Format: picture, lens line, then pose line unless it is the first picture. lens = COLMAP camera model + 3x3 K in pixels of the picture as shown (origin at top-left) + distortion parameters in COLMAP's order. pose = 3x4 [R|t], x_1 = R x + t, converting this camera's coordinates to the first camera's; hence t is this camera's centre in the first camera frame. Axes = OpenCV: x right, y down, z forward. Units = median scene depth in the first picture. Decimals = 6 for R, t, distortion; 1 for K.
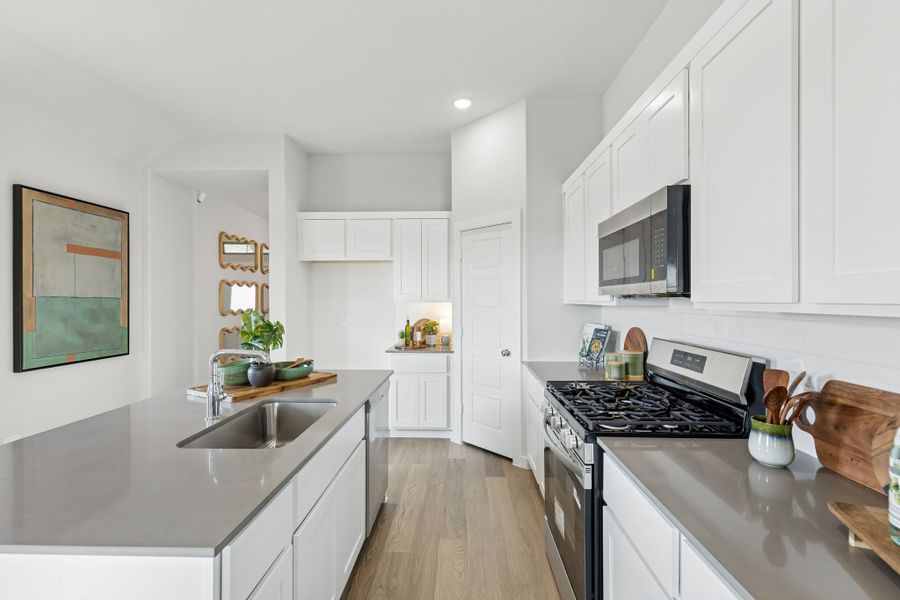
lens RADIAL K [[426.0, 0, 450.0], [0, 426.0, 300.0], [0, 0, 1]] dist [0.000332, -0.000070]
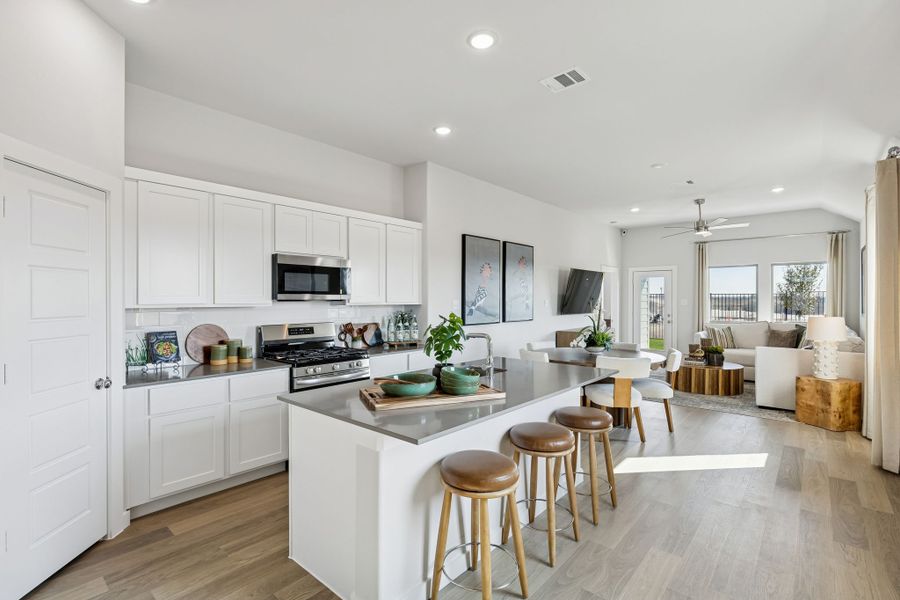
lens RADIAL K [[426.0, 0, 450.0], [0, 426.0, 300.0], [0, 0, 1]] dist [0.000332, -0.000070]
pose [[-0.781560, 0.000218, 0.623830, -1.532772], [0.002260, 0.999994, 0.002482, -0.017139], [-0.623826, 0.003350, -0.781556, 2.526106]]
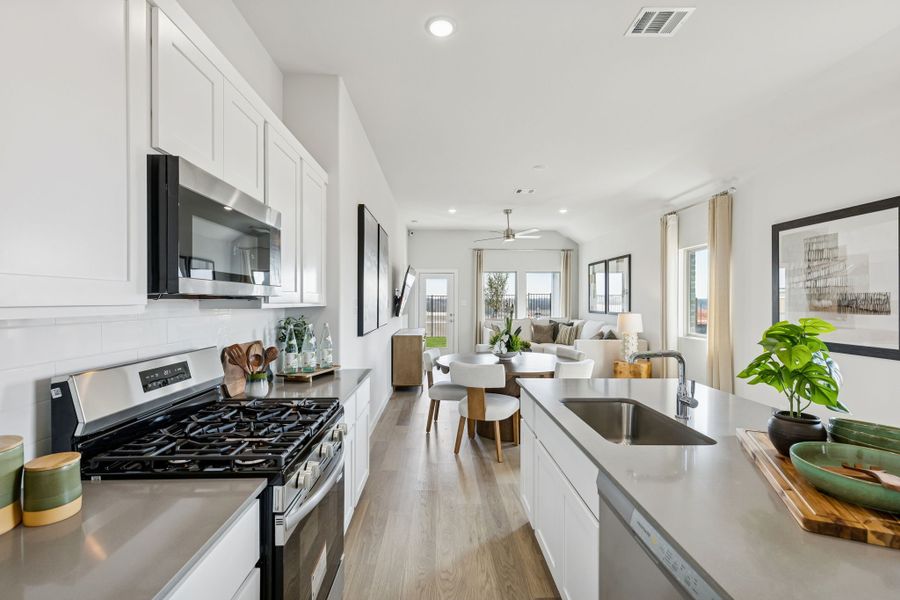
lens RADIAL K [[409.6, 0, 448.7], [0, 409.6, 298.7], [0, 0, 1]] dist [-0.002079, -0.000594]
pose [[-0.998086, -0.001479, -0.061818, 0.073335], [-0.001228, 0.999991, -0.004104, -0.005799], [0.061823, -0.004020, -0.998079, 2.113196]]
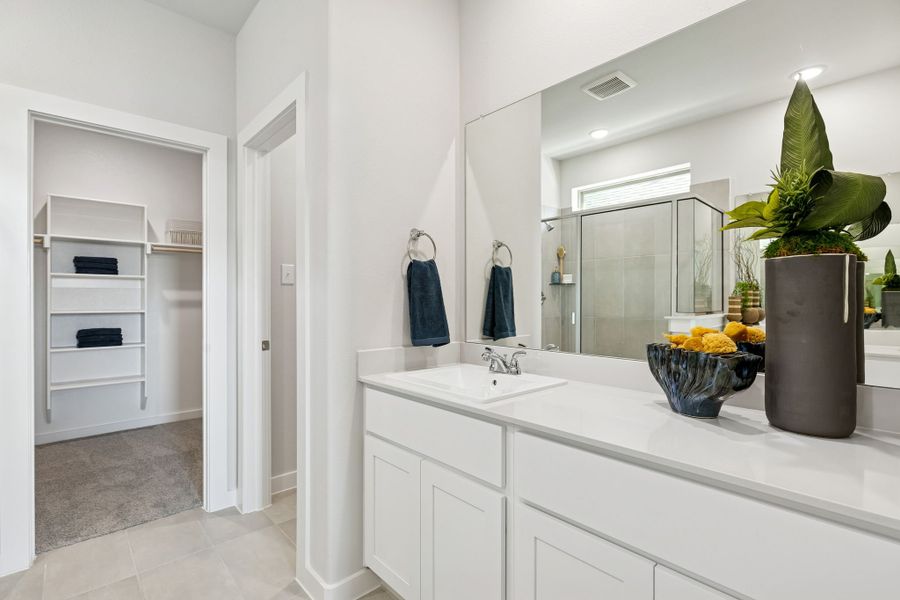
lens RADIAL K [[409.6, 0, 448.7], [0, 409.6, 298.7], [0, 0, 1]] dist [-0.002079, -0.000594]
pose [[-0.706431, -0.001356, 0.707780, -0.871515], [0.000874, 0.999996, 0.002789, 0.248242], [-0.707781, 0.002589, -0.706427, -3.596835]]
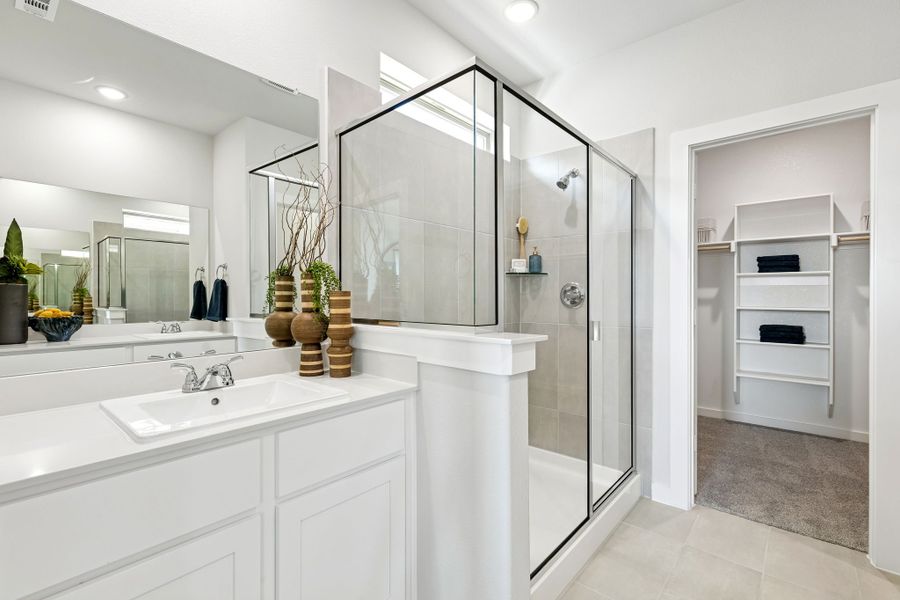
lens RADIAL K [[409.6, 0, 448.7], [0, 409.6, 298.7], [0, 0, 1]] dist [-0.002079, -0.000594]
pose [[0.628805, -0.006579, 0.777536, -0.873233], [0.002802, 0.999977, 0.006195, 0.248243], [-0.777558, -0.001717, 0.628808, -3.639704]]
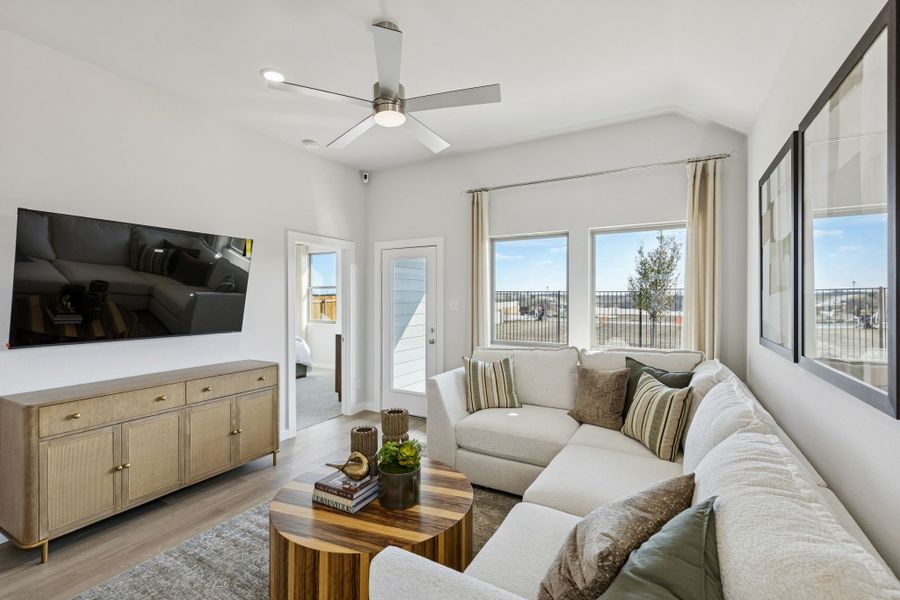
lens RADIAL K [[409.6, 0, 448.7], [0, 409.6, 298.7], [0, 0, 1]] dist [-0.002079, -0.000594]
pose [[-0.891266, -0.001272, 0.453479, -1.707467], [0.001156, 0.999986, 0.005076, -0.029505], [-0.453480, 0.005048, -0.891252, -1.106506]]
